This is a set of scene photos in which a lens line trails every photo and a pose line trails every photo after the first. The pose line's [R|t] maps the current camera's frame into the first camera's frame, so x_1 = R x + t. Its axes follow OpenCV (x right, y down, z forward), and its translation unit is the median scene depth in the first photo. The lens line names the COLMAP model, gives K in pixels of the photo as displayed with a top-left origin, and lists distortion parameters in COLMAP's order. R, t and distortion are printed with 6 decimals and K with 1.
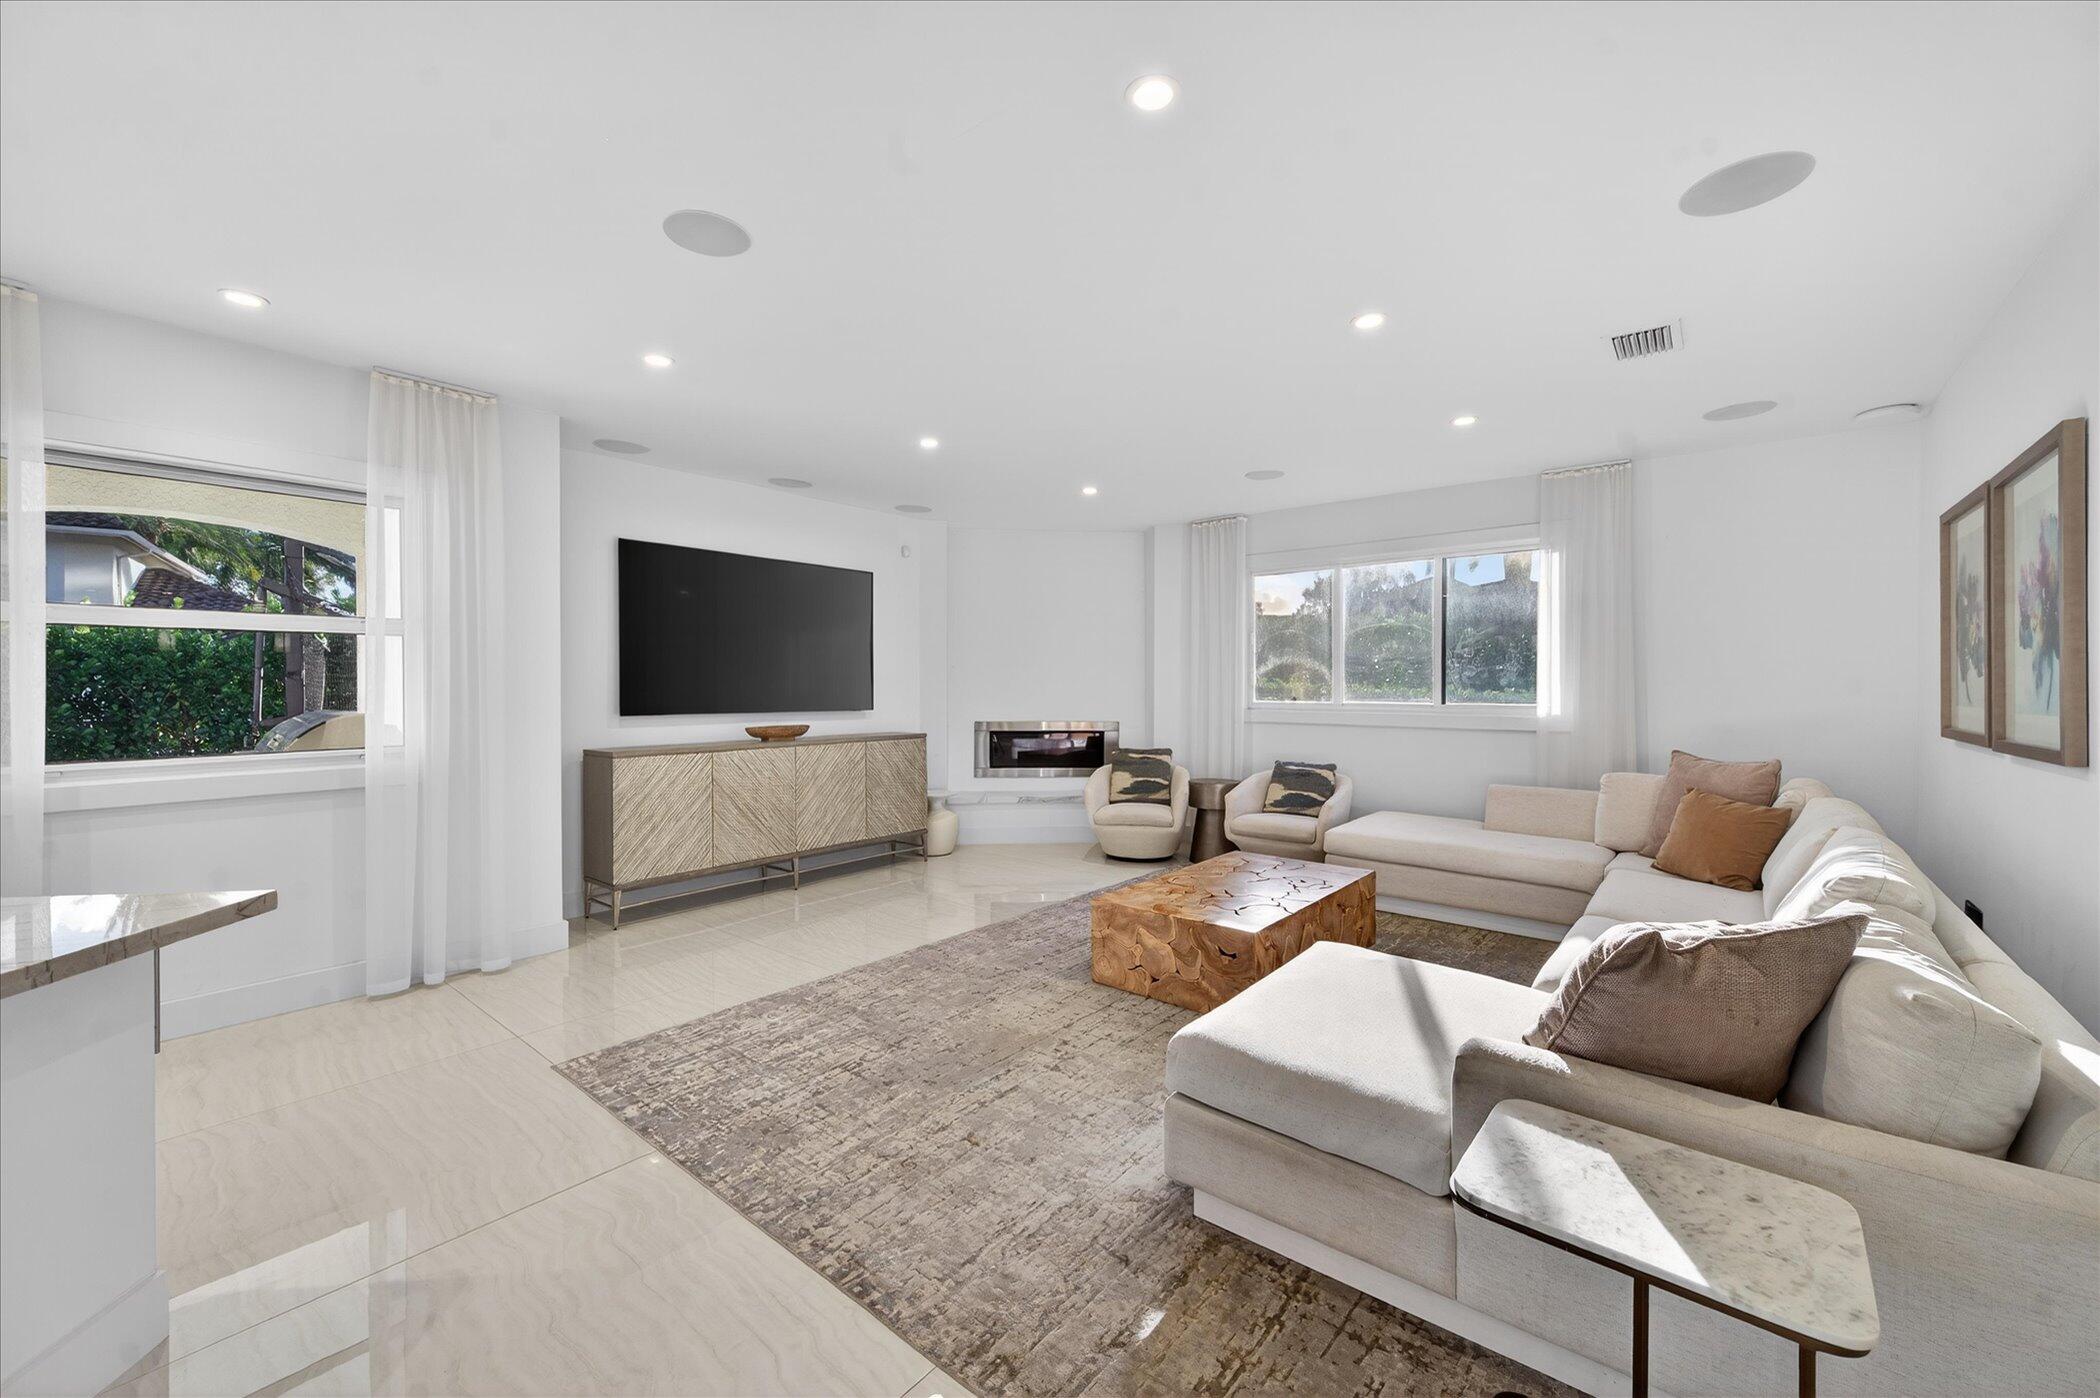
lens RADIAL K [[825.8, 0, 1052.5], [0, 825.8, 686.6], [0, 0, 1]] dist [0.016197, 0.000040]
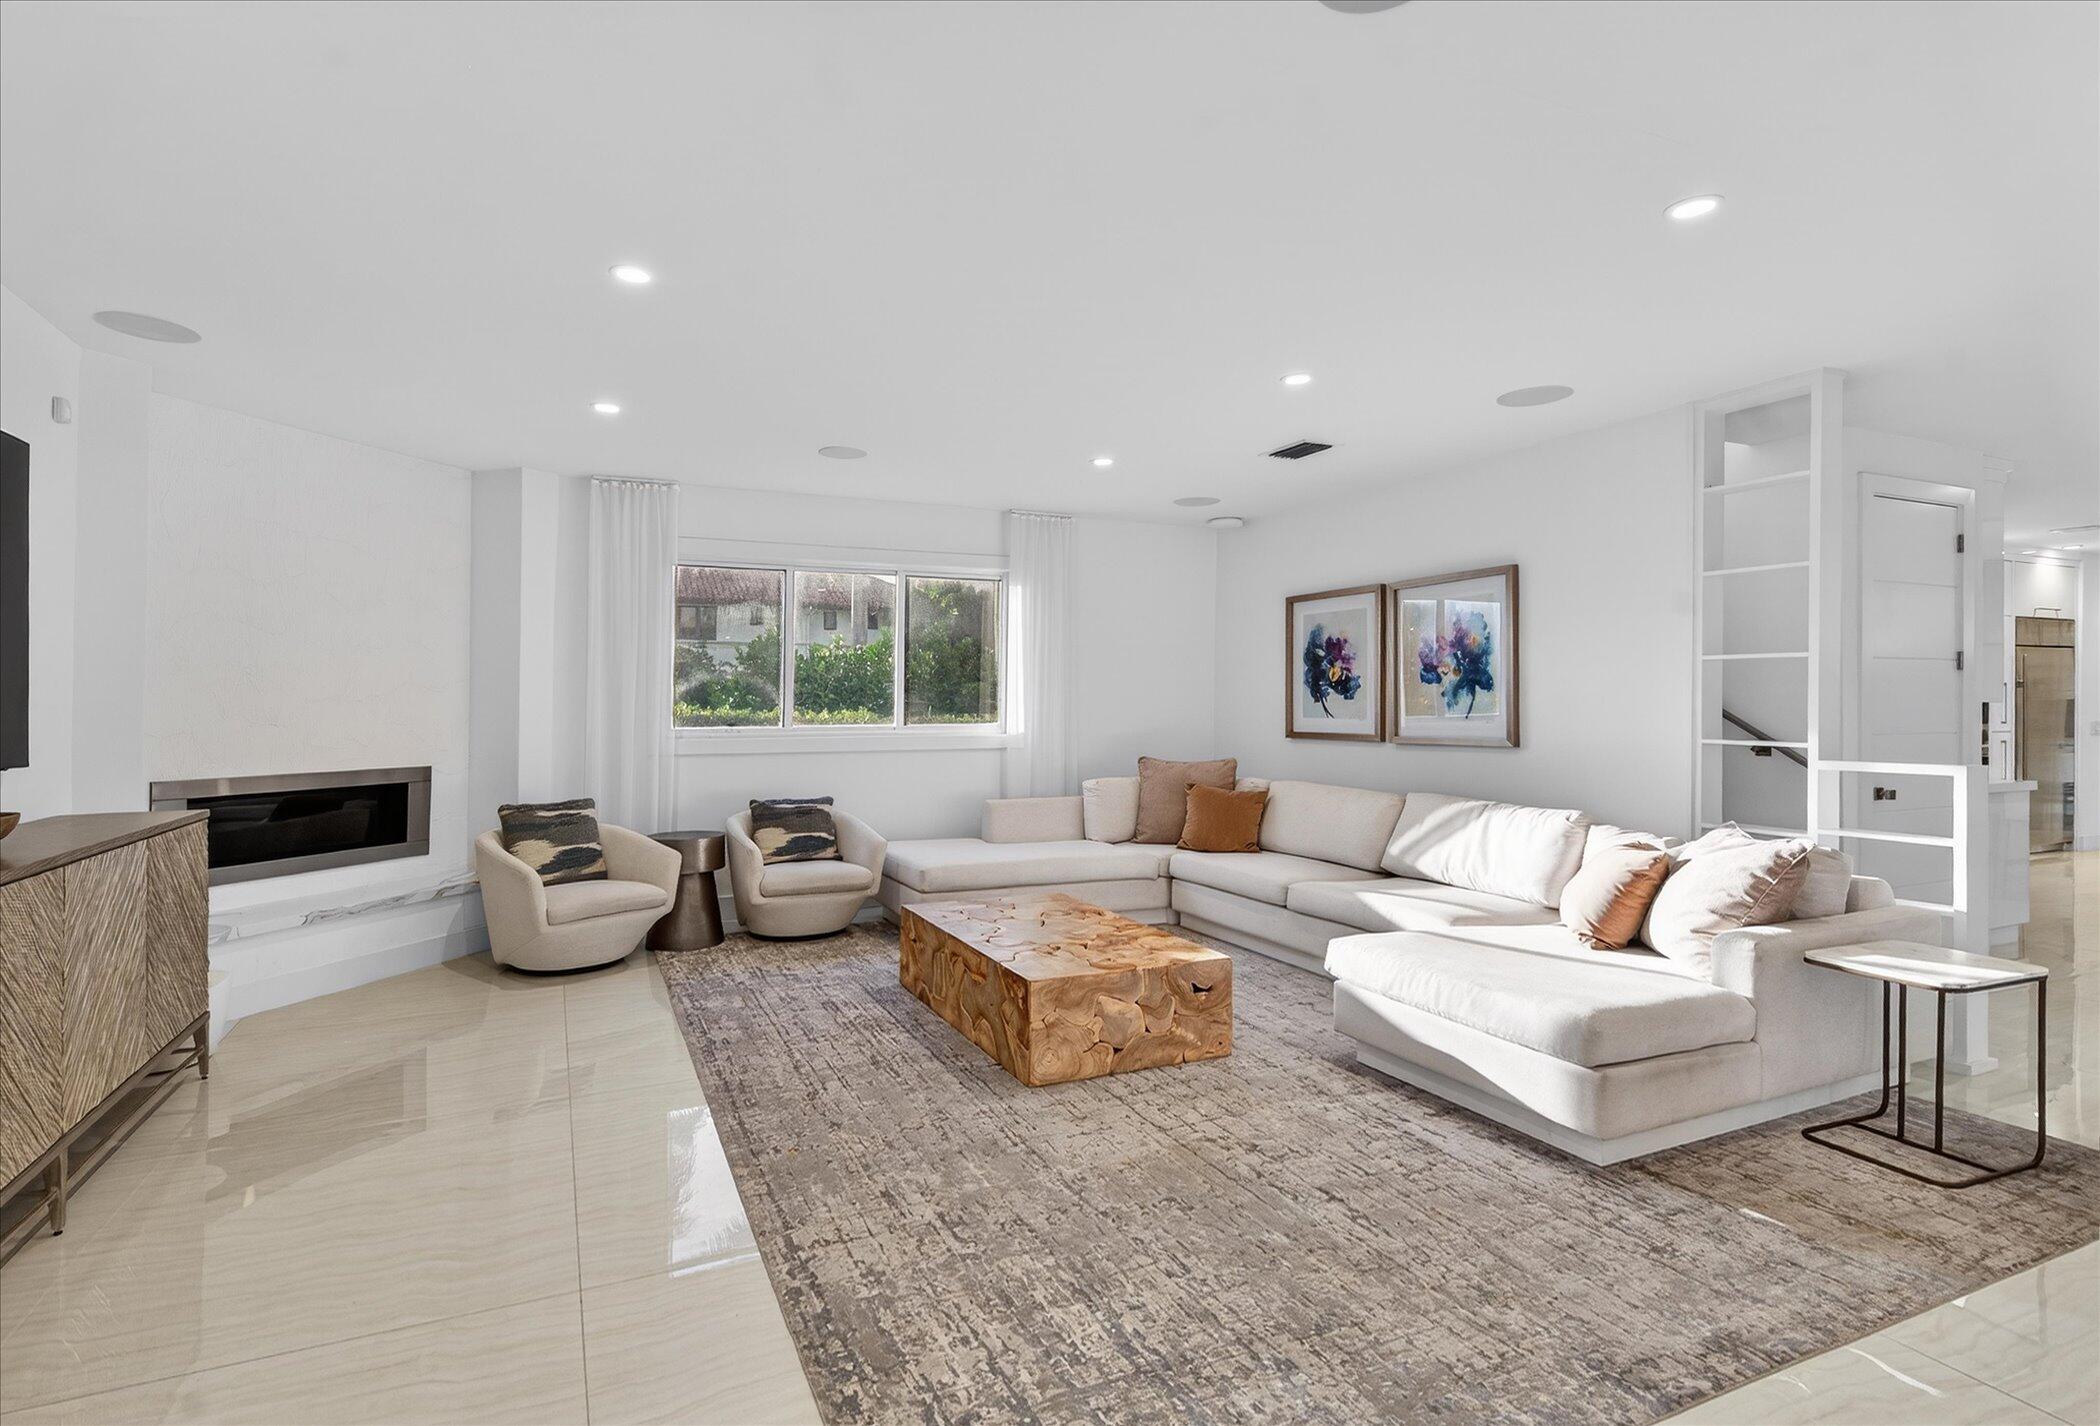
lens RADIAL K [[935.2, 0, 1050.2], [0, 935.2, 700.3], [0, 0, 1]] dist [0.008380, -0.000184]
pose [[0.479477, 0.001184, 0.877553, -0.527607], [0.004891, 0.999980, -0.004022, -0.004122], [-0.877541, 0.006220, 0.479462, 0.409887]]
